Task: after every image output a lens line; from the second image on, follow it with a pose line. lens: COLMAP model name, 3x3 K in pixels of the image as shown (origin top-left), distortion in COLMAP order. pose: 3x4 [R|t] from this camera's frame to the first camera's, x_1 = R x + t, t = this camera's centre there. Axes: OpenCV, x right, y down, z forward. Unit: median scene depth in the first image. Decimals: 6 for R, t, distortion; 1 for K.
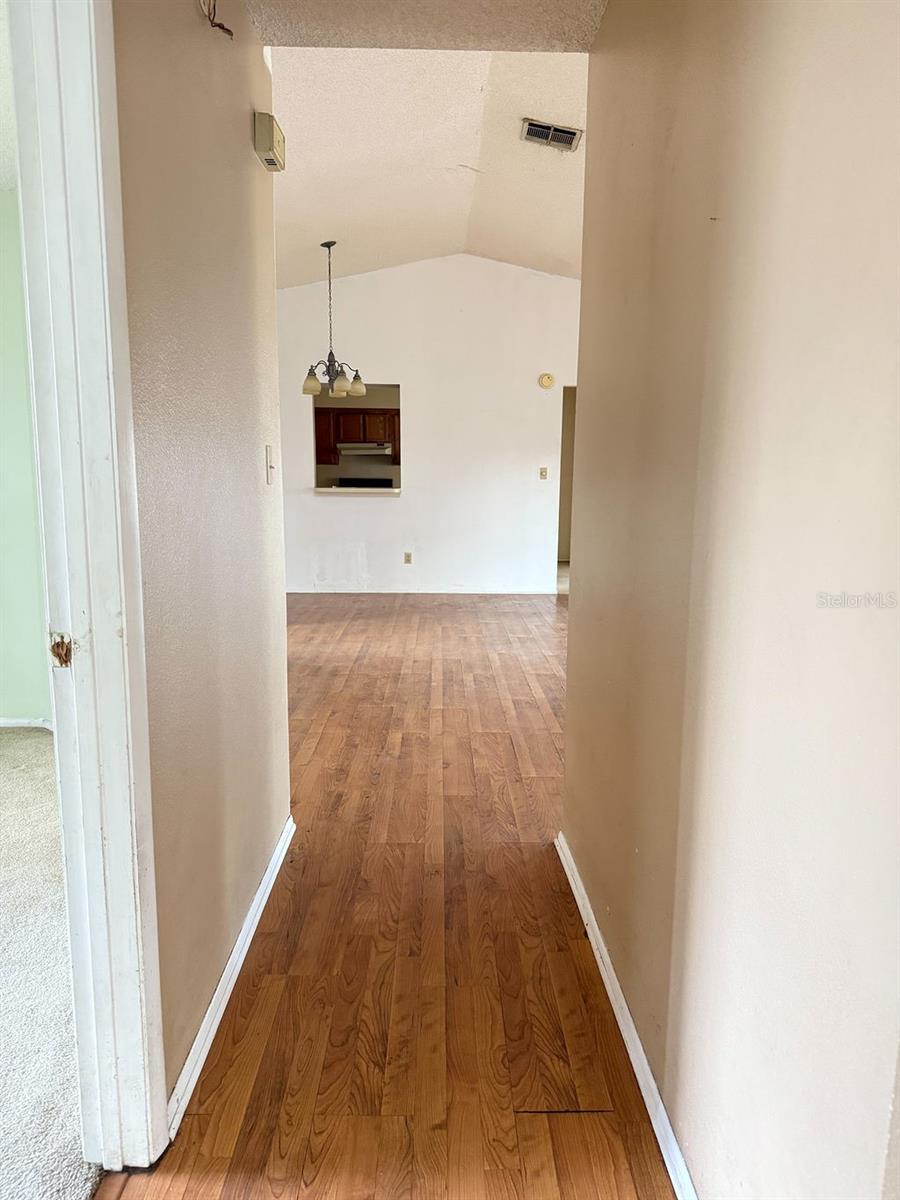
lens RADIAL K [[846.9, 0, 450.0], [0, 846.9, 600.0], [0, 0, 1]] dist [0.077696, -0.083299]
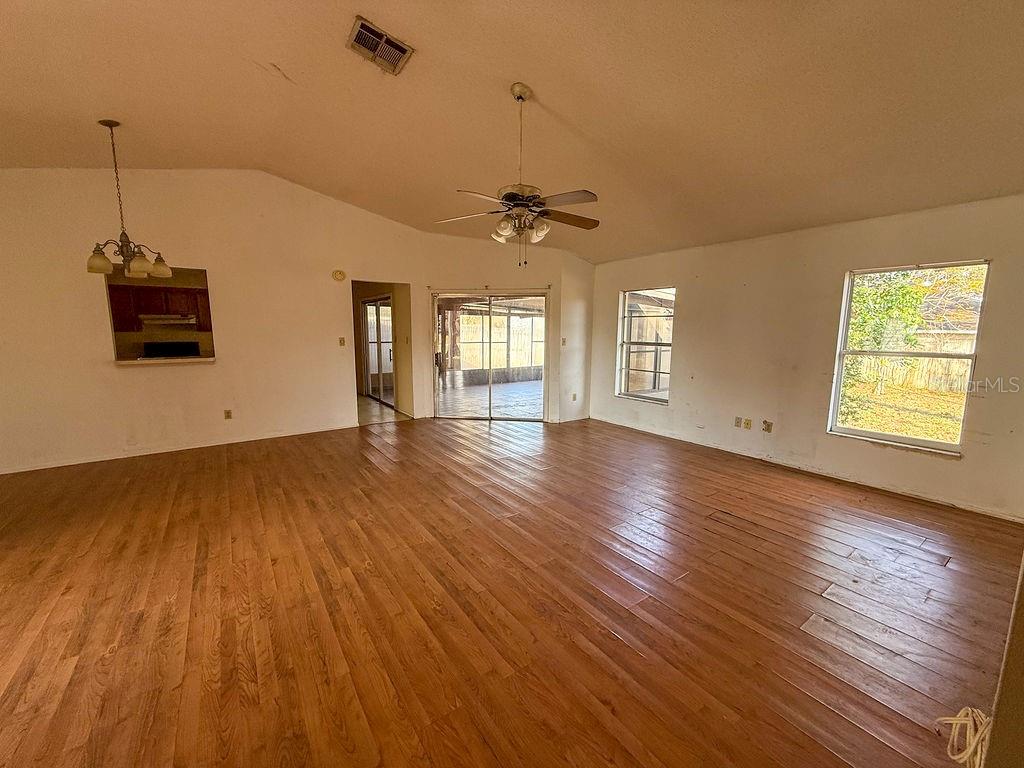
lens RADIAL K [[410.0, 0, 512.0], [0, 410.0, 384.0], [0, 0, 1]] dist [0.013212, -0.005343]
pose [[0.826464, -0.080157, 0.557255, -0.045637], [0.084186, 0.996279, 0.018451, -0.081357], [-0.556660, 0.031664, 0.830137, 0.337814]]
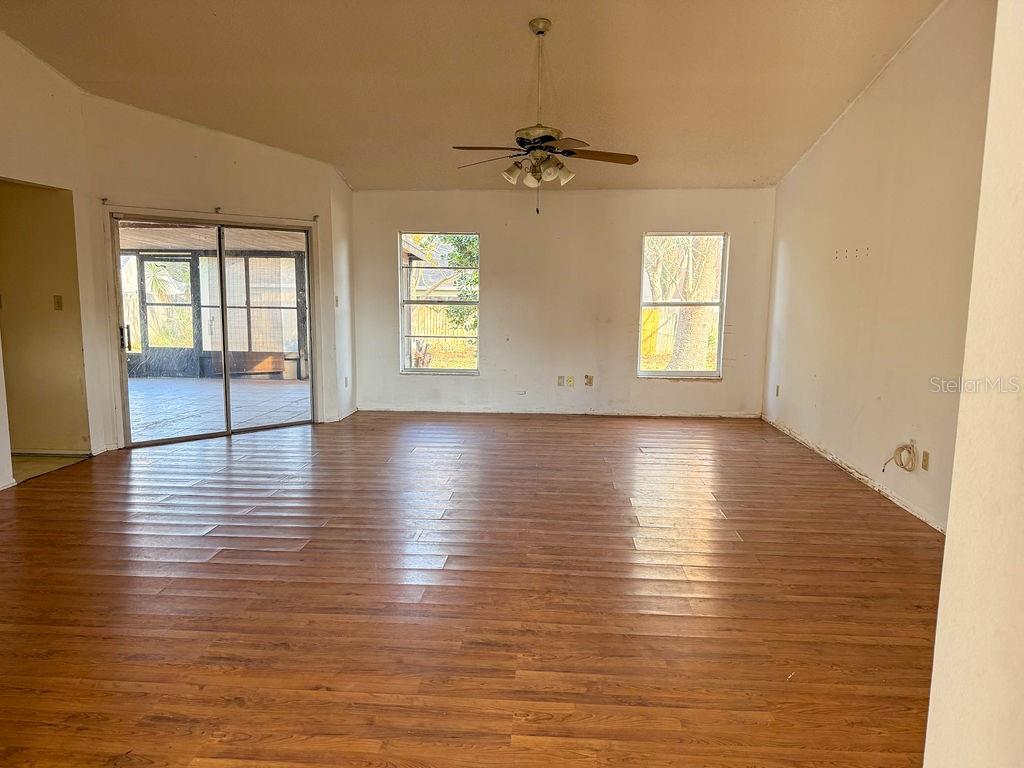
lens RADIAL K [[722.7, 0, 512.0], [0, 722.7, 384.0], [0, 0, 1]] dist [0.077696, -0.083299]
pose [[0.083208, -0.139954, 0.986656, -0.480102], [0.139142, 0.982022, 0.127562, -0.124412], [-0.986770, 0.126671, 0.101186, 0.644536]]
